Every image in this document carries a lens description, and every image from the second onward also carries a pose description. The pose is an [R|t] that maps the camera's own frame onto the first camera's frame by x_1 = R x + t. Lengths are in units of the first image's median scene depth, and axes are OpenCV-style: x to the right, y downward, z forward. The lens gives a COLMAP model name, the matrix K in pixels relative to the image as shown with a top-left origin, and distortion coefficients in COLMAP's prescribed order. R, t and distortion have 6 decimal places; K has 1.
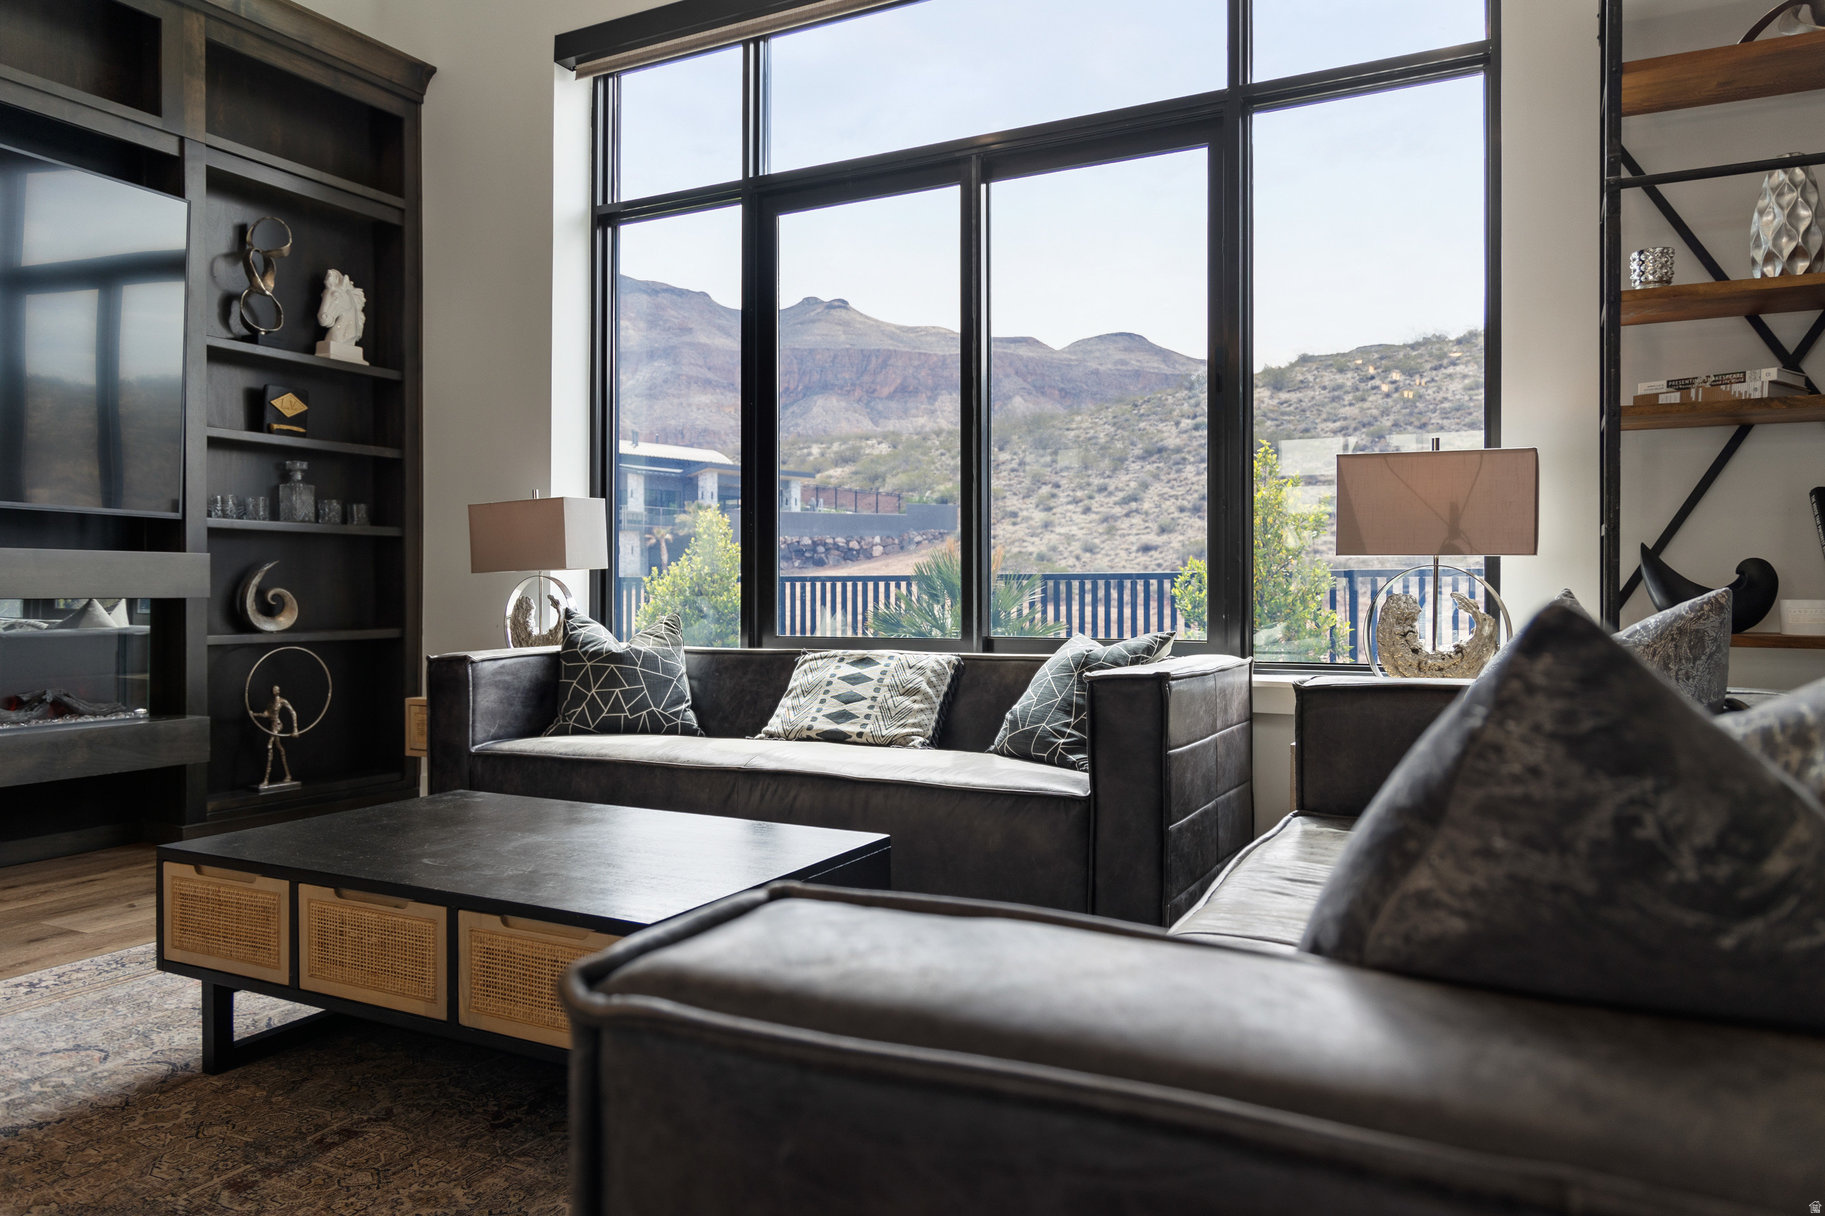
lens RADIAL K [[1207.8, 0, 911.9], [0, 1207.8, 602.9], [0, 0, 1]] dist [-0.036017, 0.017009]
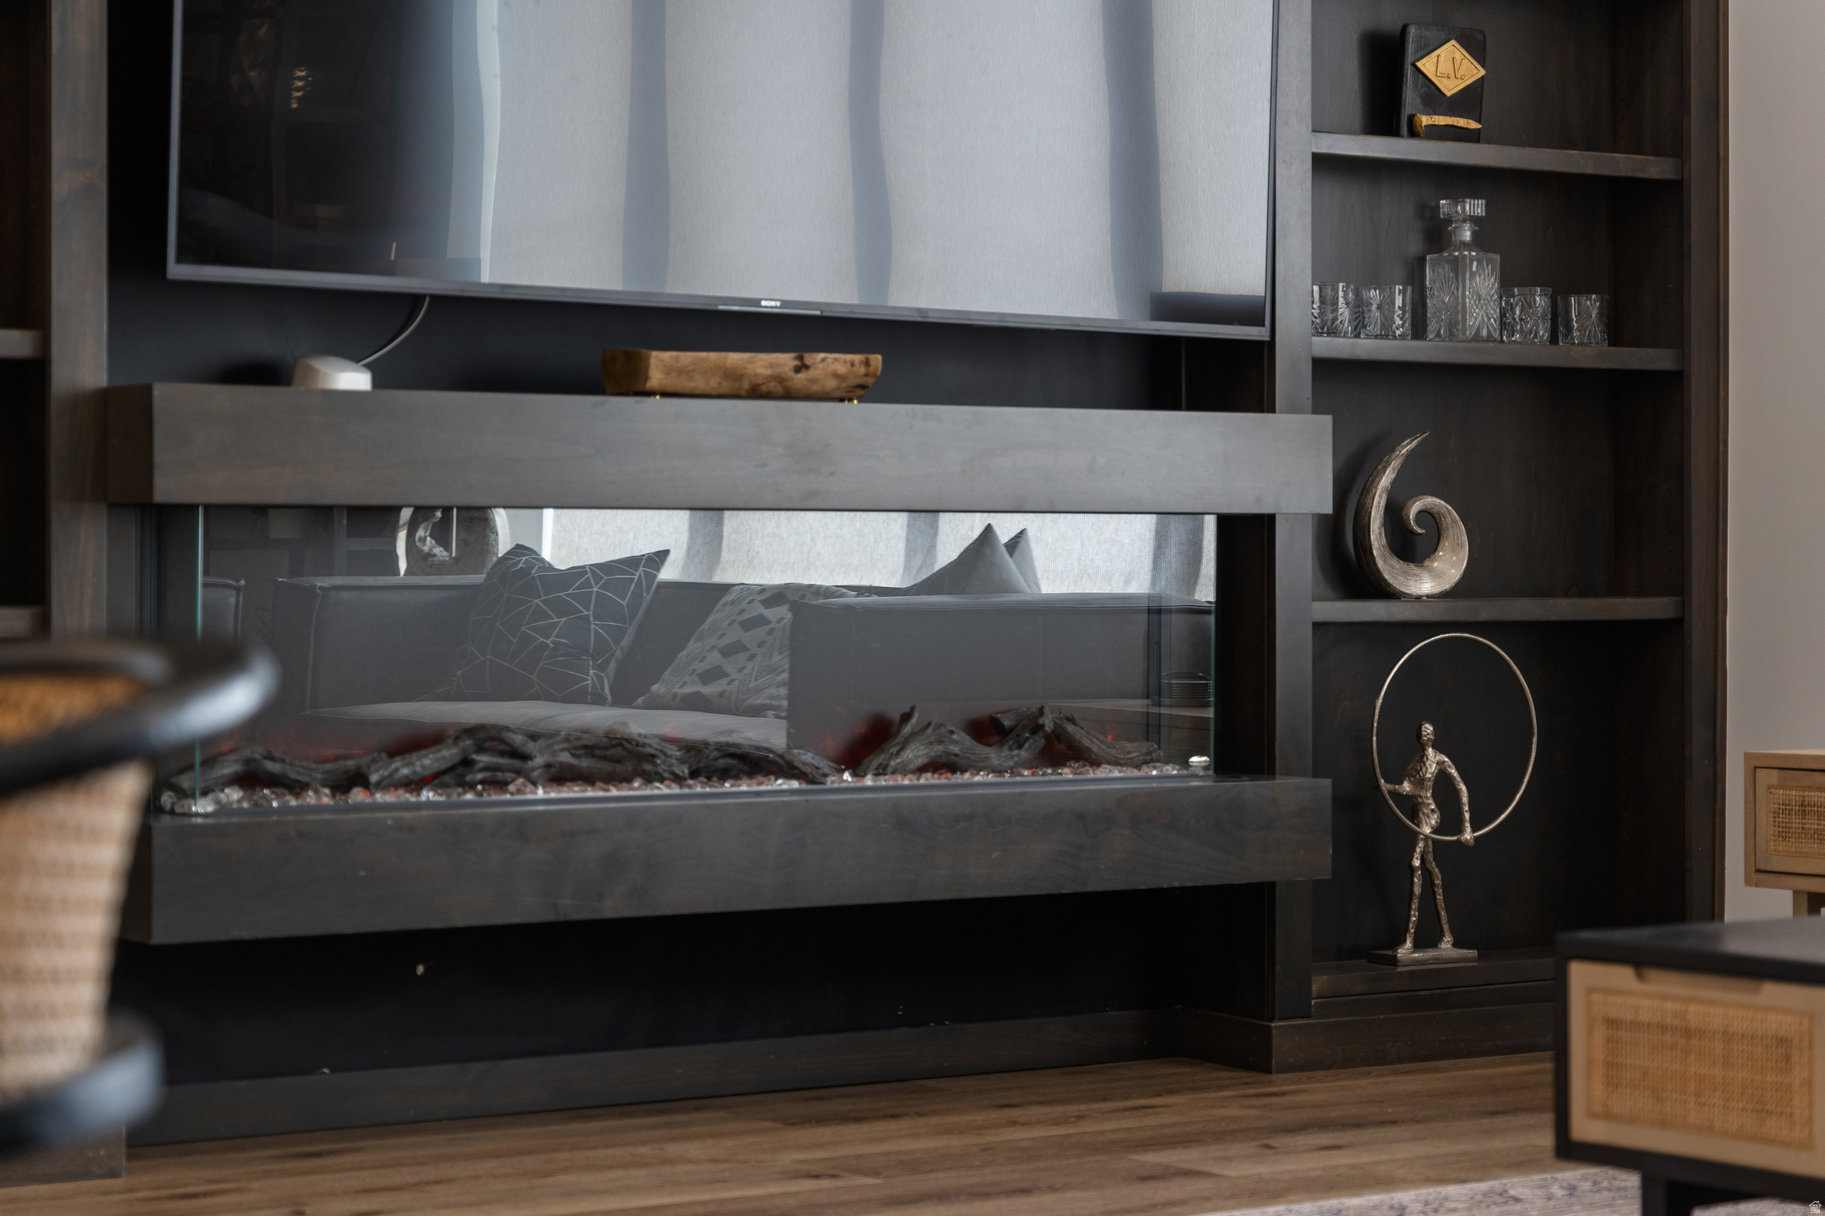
lens RADIAL K [[4286.5, 0, 912.9], [0, 4286.5, 606.6], [0, 0, 1]] dist [0.061094, 0.000000]
pose [[0.898843, -0.001447, -0.438269, -0.020815], [-0.000251, 0.999993, -0.003817, 0.033947], [0.438271, 0.003541, 0.898836, -0.476524]]
